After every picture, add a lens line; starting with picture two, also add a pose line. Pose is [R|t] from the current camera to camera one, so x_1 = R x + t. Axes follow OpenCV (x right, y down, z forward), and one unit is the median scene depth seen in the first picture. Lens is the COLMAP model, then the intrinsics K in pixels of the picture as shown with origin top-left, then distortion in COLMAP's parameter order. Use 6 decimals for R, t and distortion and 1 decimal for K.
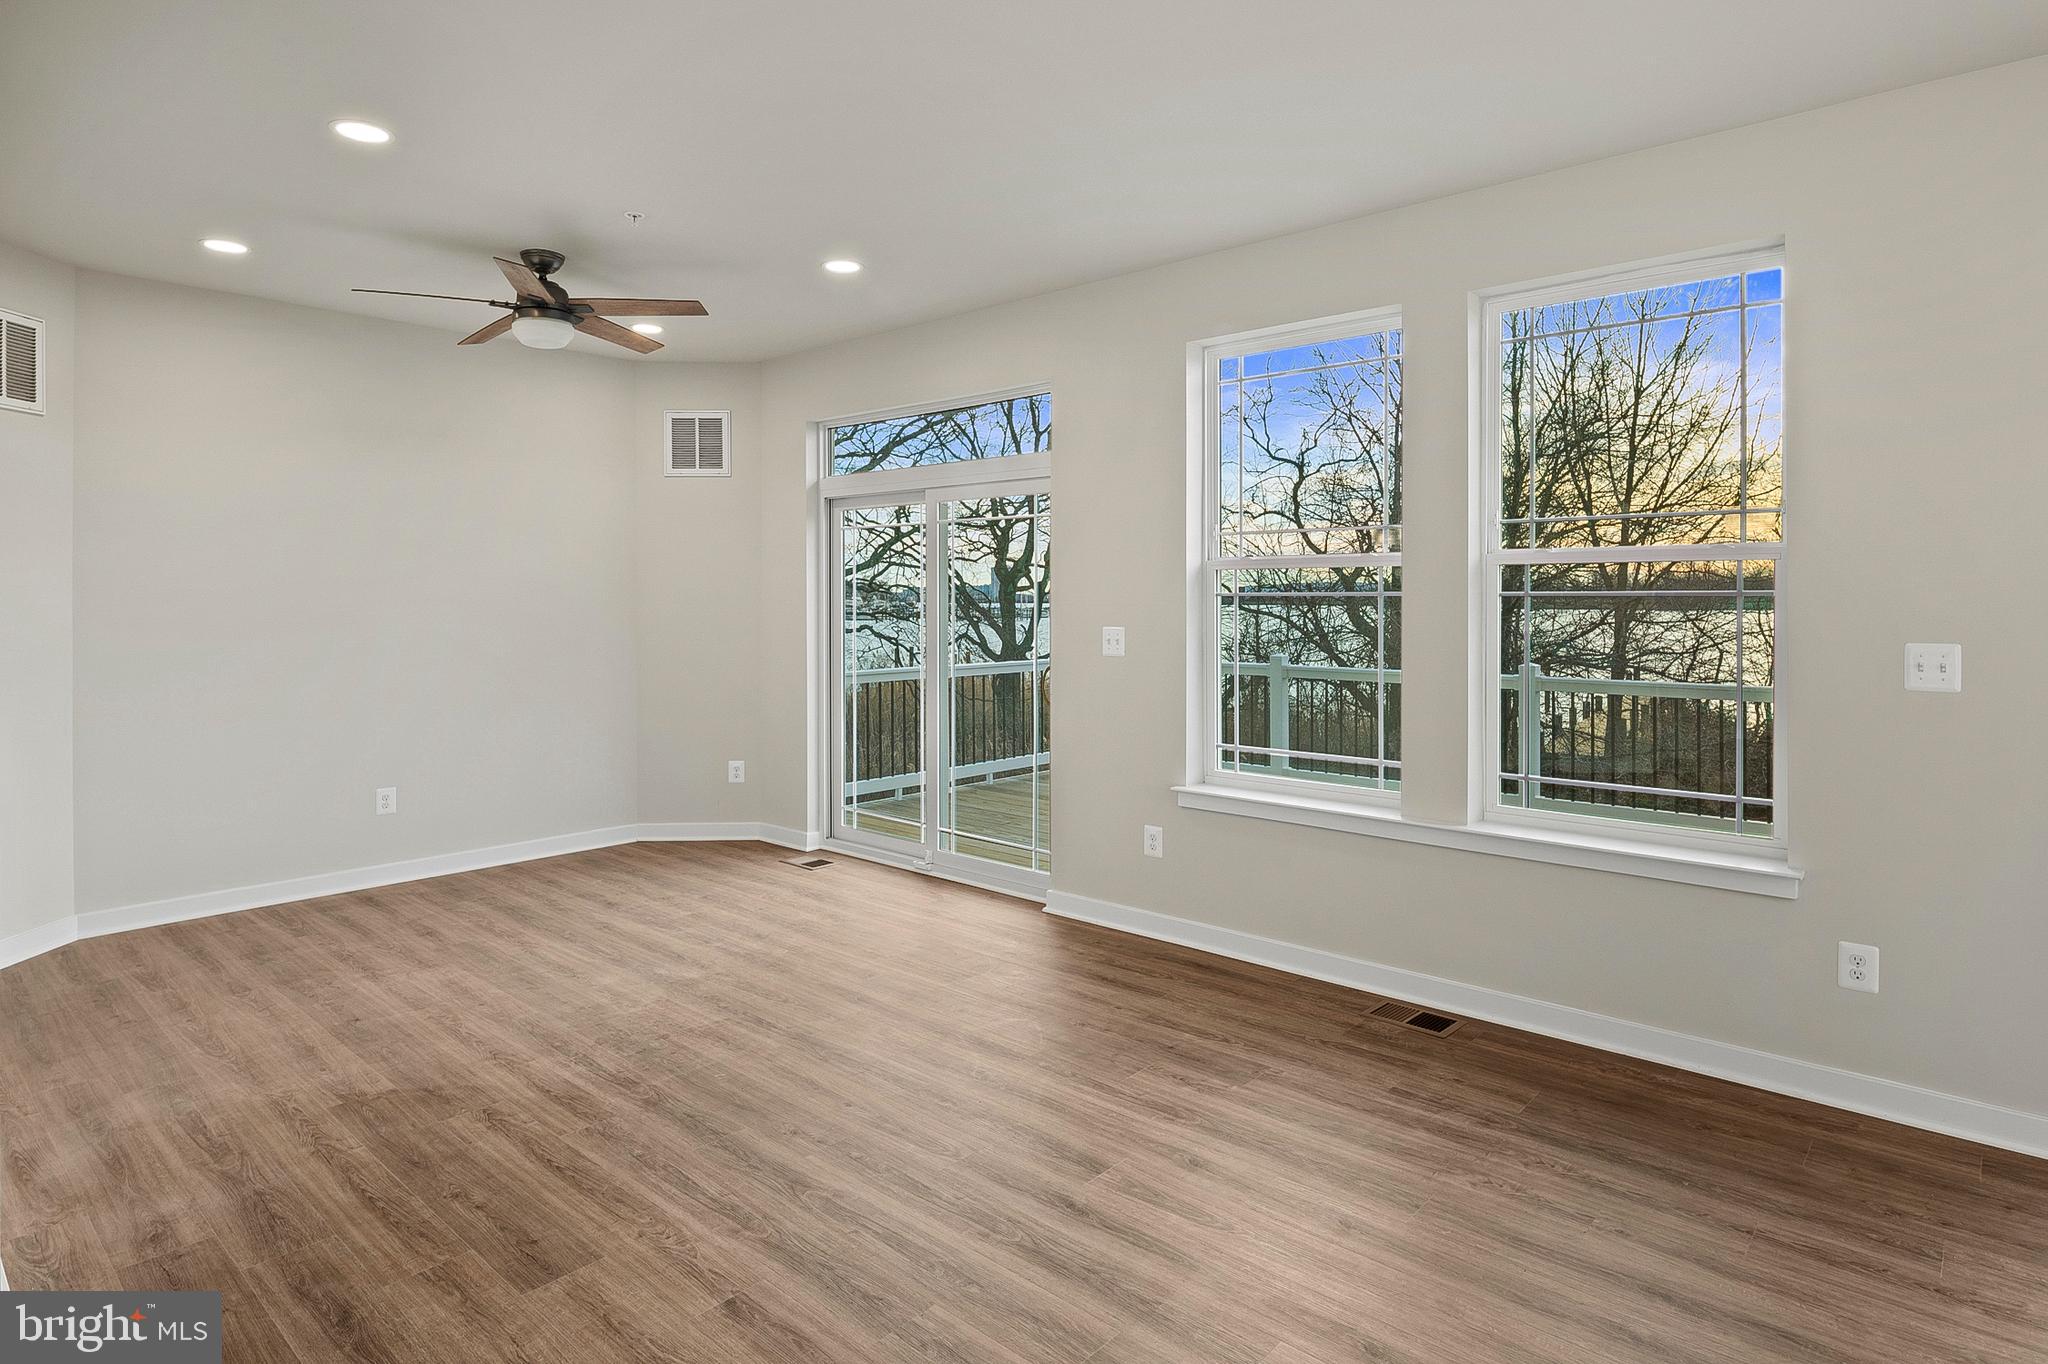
lens RADIAL K [[1107.3, 0, 1006.4], [0, 1107.3, 604.7], [0, 0, 1]] dist [-0.004740, -0.003760]
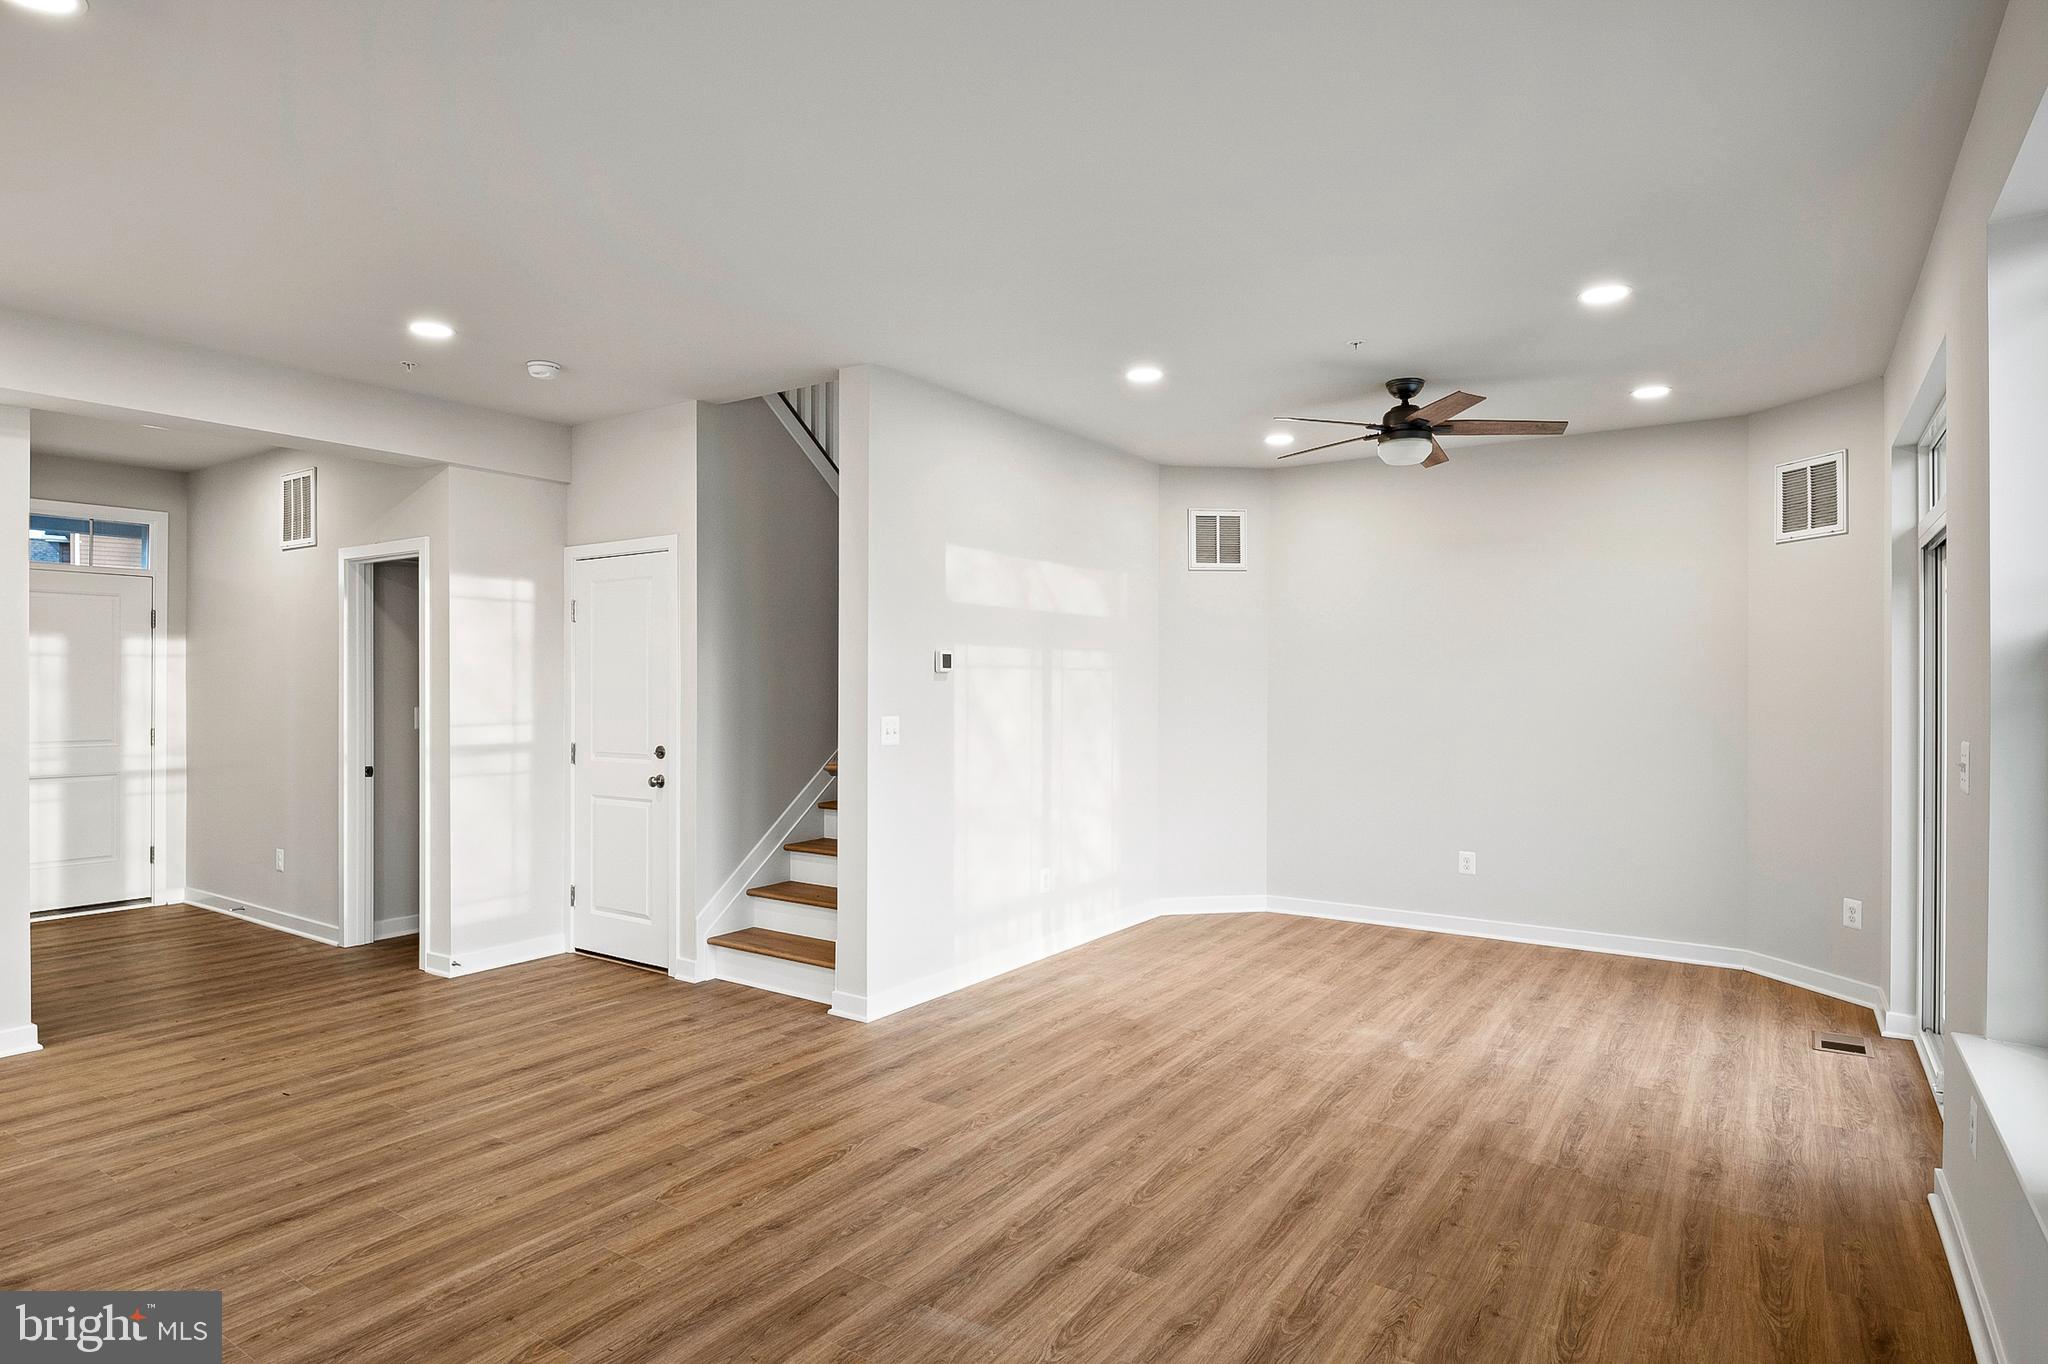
lens RADIAL K [[1107.3, 0, 1017.8], [0, 1107.3, 690.2], [0, 0, 1]] dist [-0.004740, -0.003760]
pose [[0.141093, 0.009263, -0.989953, 0.831552], [-0.006407, 0.999944, 0.008443, -0.015894], [0.989976, 0.005152, 0.141144, 0.590148]]
